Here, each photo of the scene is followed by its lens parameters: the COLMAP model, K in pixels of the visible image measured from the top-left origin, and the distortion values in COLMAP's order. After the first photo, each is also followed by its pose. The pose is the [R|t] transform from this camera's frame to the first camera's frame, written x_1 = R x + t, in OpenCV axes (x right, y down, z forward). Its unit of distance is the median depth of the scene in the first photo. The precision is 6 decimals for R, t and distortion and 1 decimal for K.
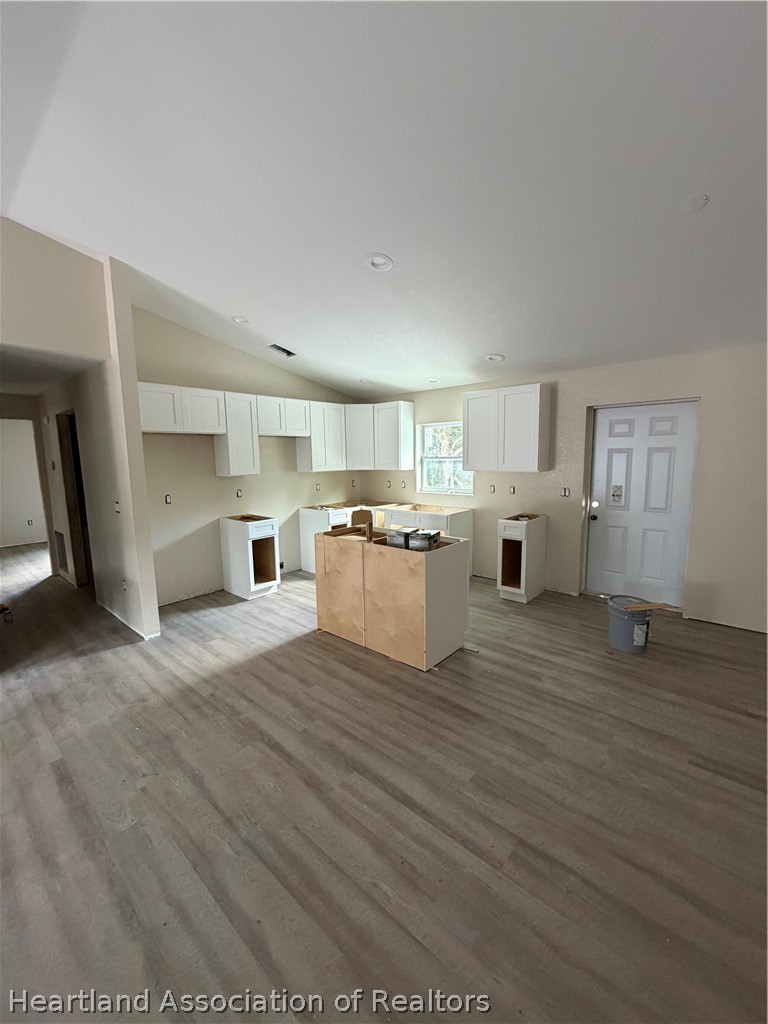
lens RADIAL K [[412.9, 0, 384.8], [0, 412.9, 511.4], [0, 0, 1]] dist [-0.010208, 0.000645]
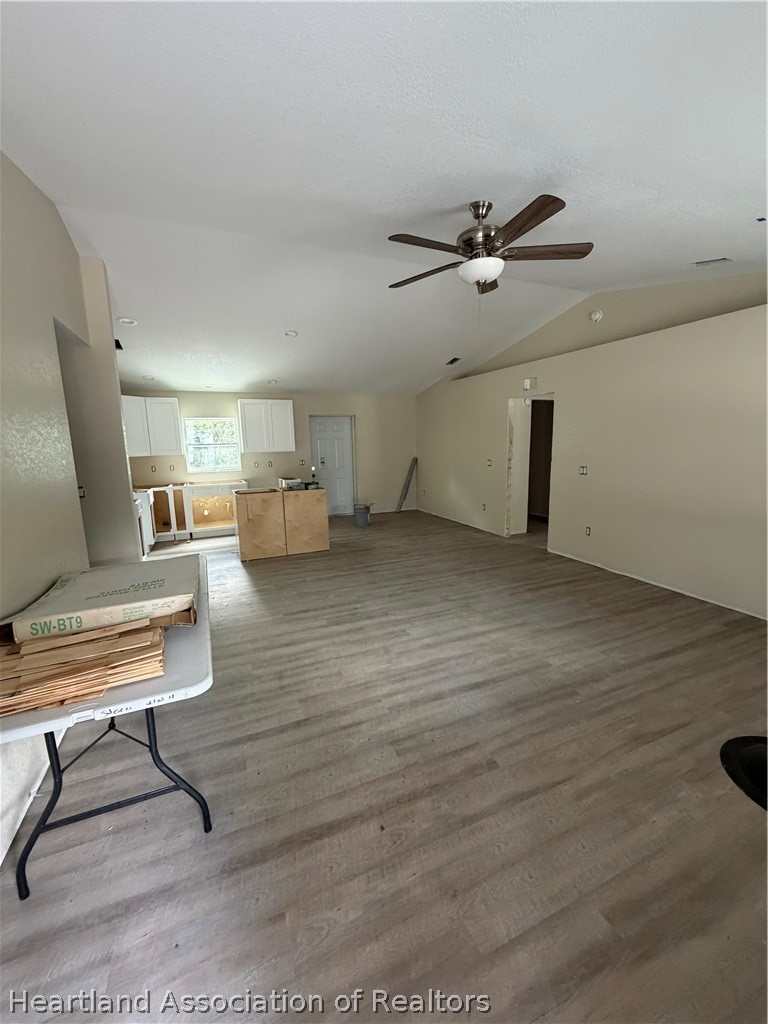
lens RADIAL K [[412.9, 0, 385.9], [0, 412.9, 510.1], [0, 0, 1]] dist [-0.010208, 0.000645]
pose [[0.435183, -0.150609, 0.887656, -1.720057], [0.136950, 0.985510, 0.100070, 0.046917], [-0.889865, 0.078016, 0.449503, -0.164995]]
